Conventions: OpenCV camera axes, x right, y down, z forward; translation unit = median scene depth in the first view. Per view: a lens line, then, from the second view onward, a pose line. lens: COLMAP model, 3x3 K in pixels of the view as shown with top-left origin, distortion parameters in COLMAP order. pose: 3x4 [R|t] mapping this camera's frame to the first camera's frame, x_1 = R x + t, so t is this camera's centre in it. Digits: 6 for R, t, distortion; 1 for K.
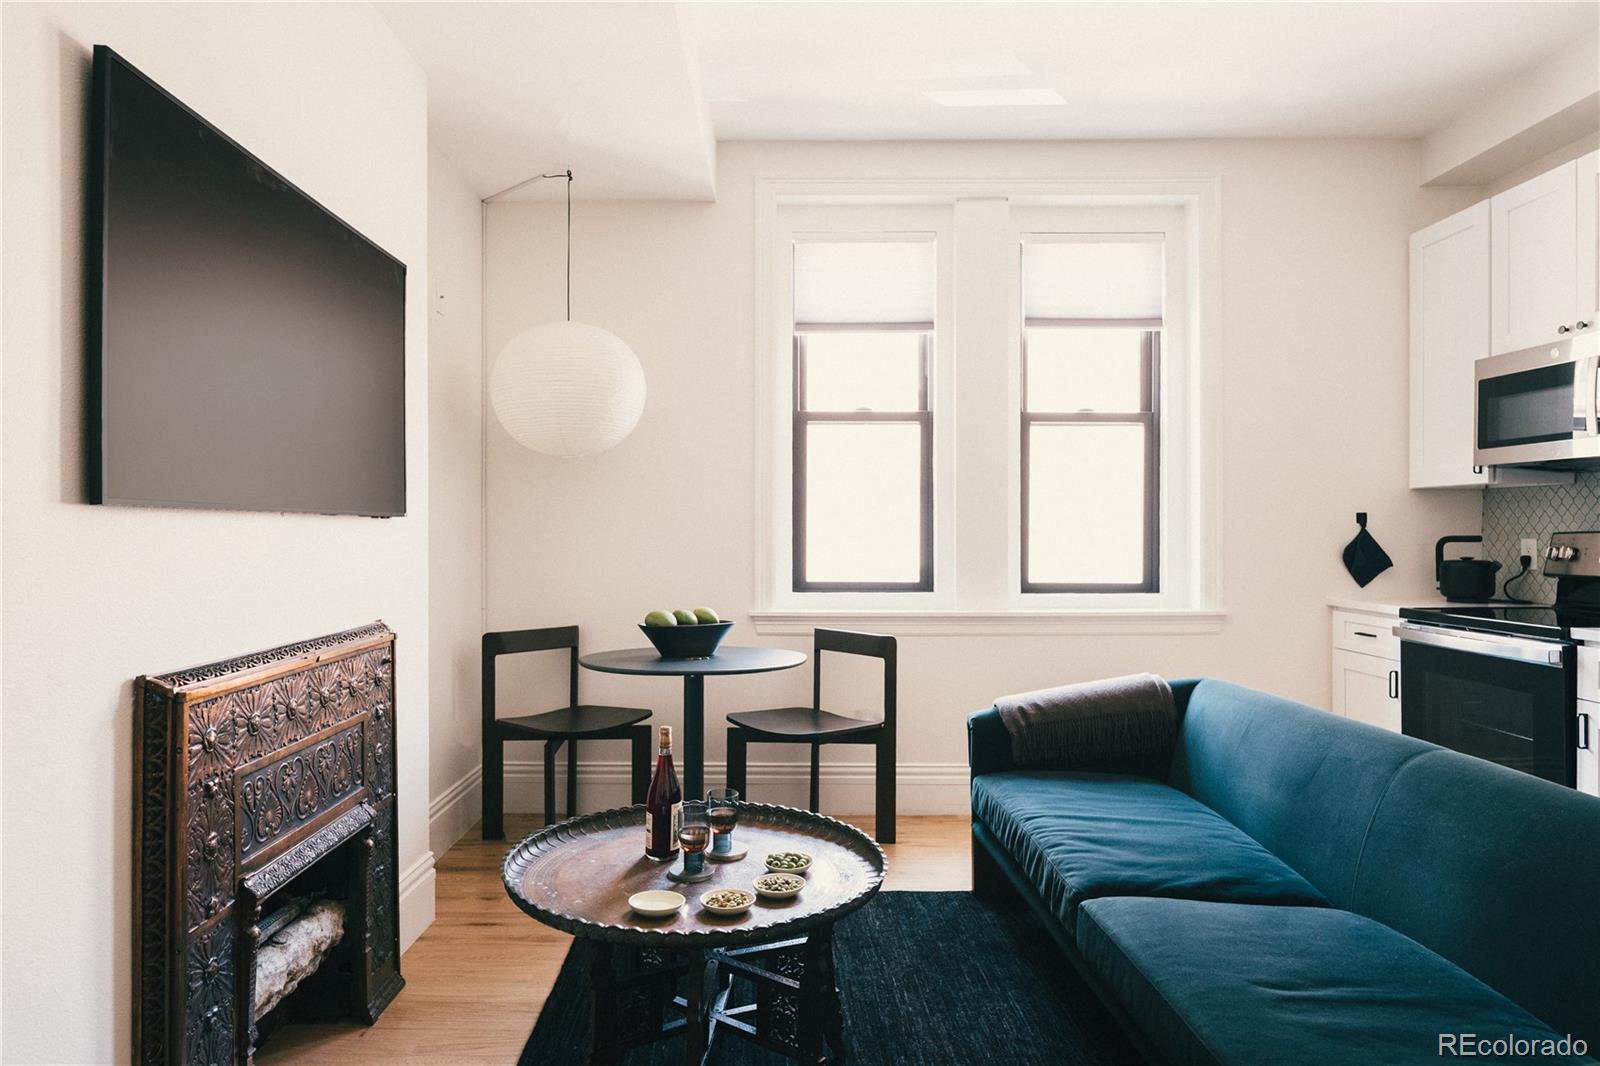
lens RADIAL K [[967.7, 0, 781.3], [0, 967.7, 528.2], [0, 0, 1]] dist [-0.002934, 0.002110]
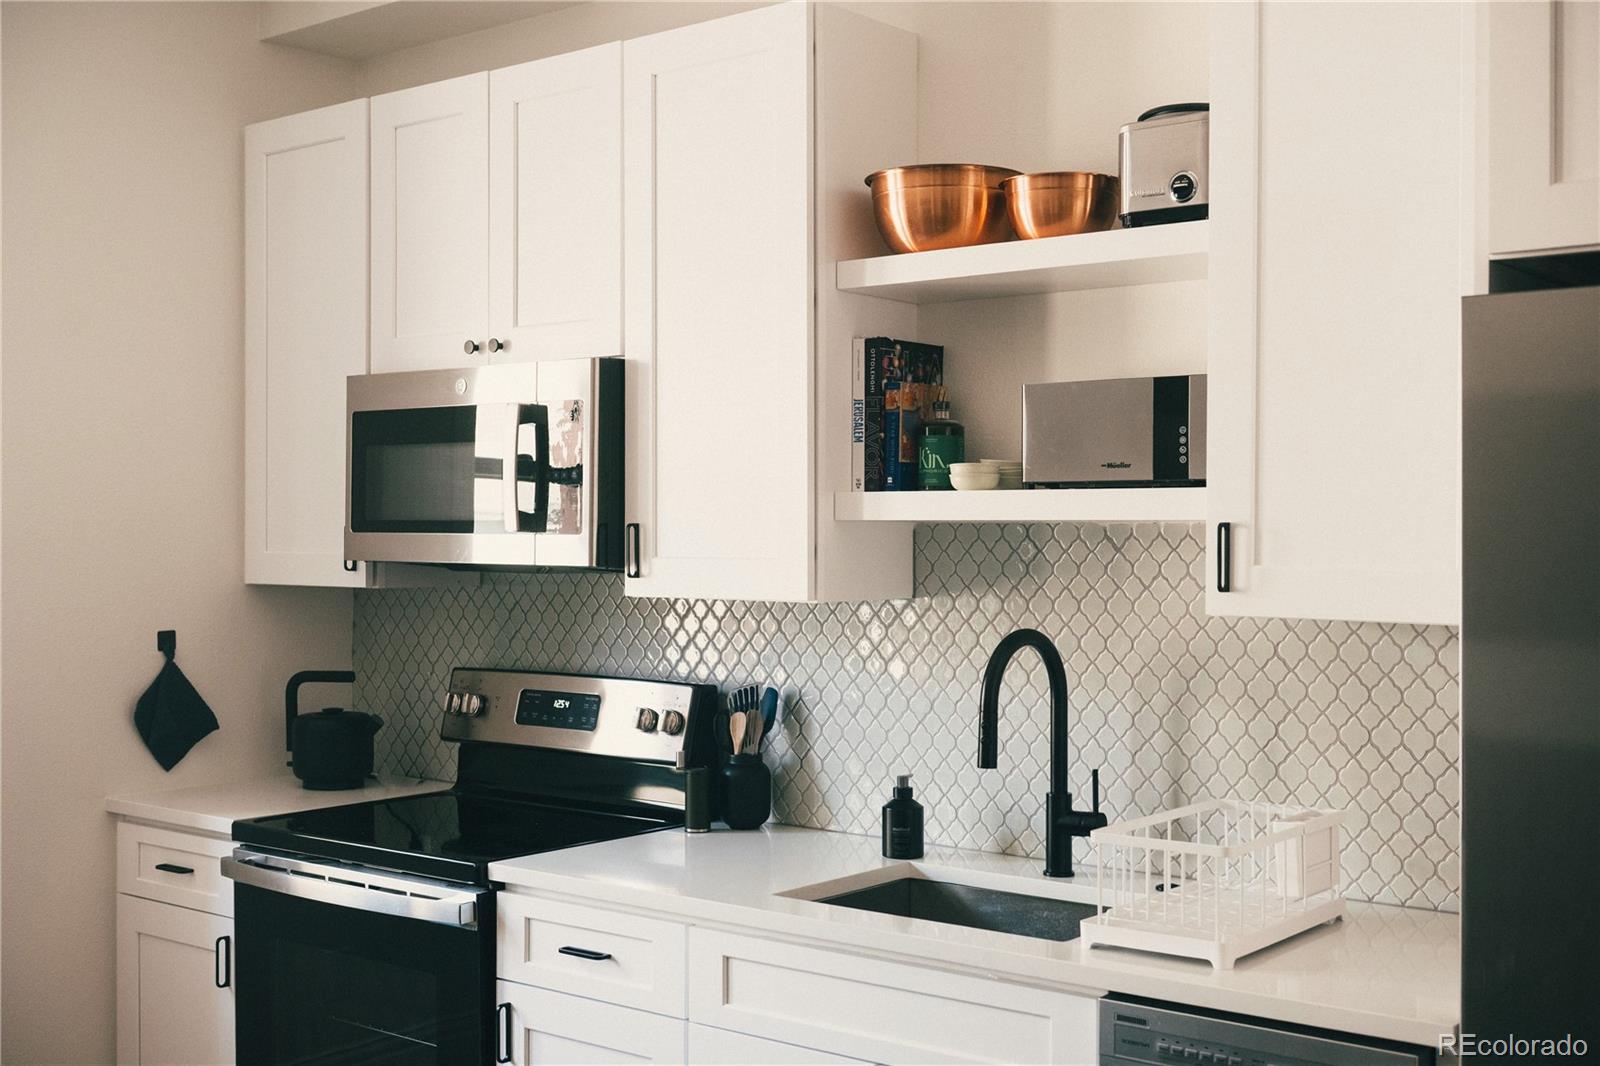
lens RADIAL K [[1834.7, 0, 807.9], [0, 1834.7, 532.3], [0, 0, 1]] dist [-0.003438, 0.000000]
pose [[0.631900, -0.001178, 0.775049, 0.044641], [-0.001290, 0.999996, 0.002572, -0.083574], [-0.775048, -0.002625, 0.631896, 0.097531]]
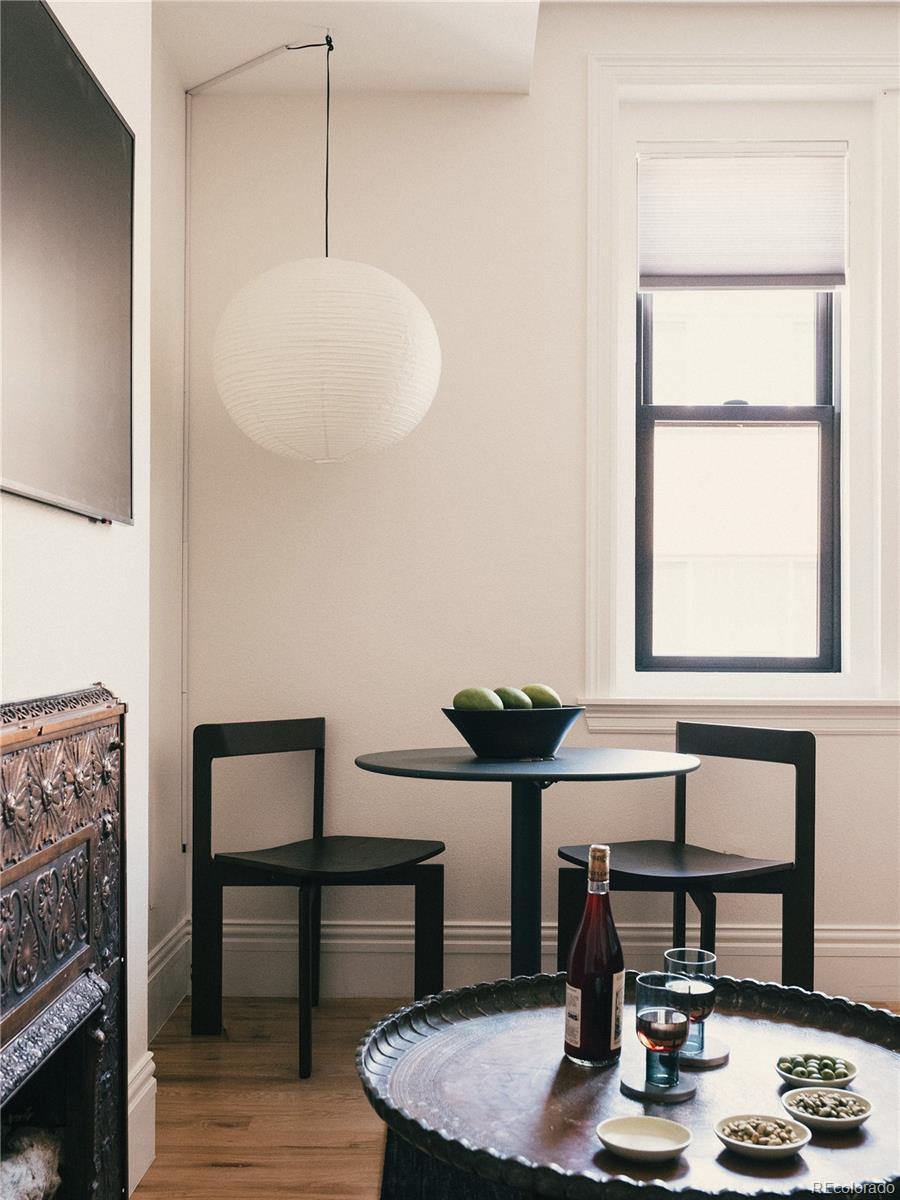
lens RADIAL K [[1295.3, 0, 458.8], [0, 1295.3, 605.8], [0, 0, 1]] dist [-0.001485, 0.000000]
pose [[0.999963, 0.003578, -0.007780, -0.122574], [-0.003686, 0.999897, -0.013835, 0.039208], [0.007730, 0.013864, 0.999874, 0.108250]]
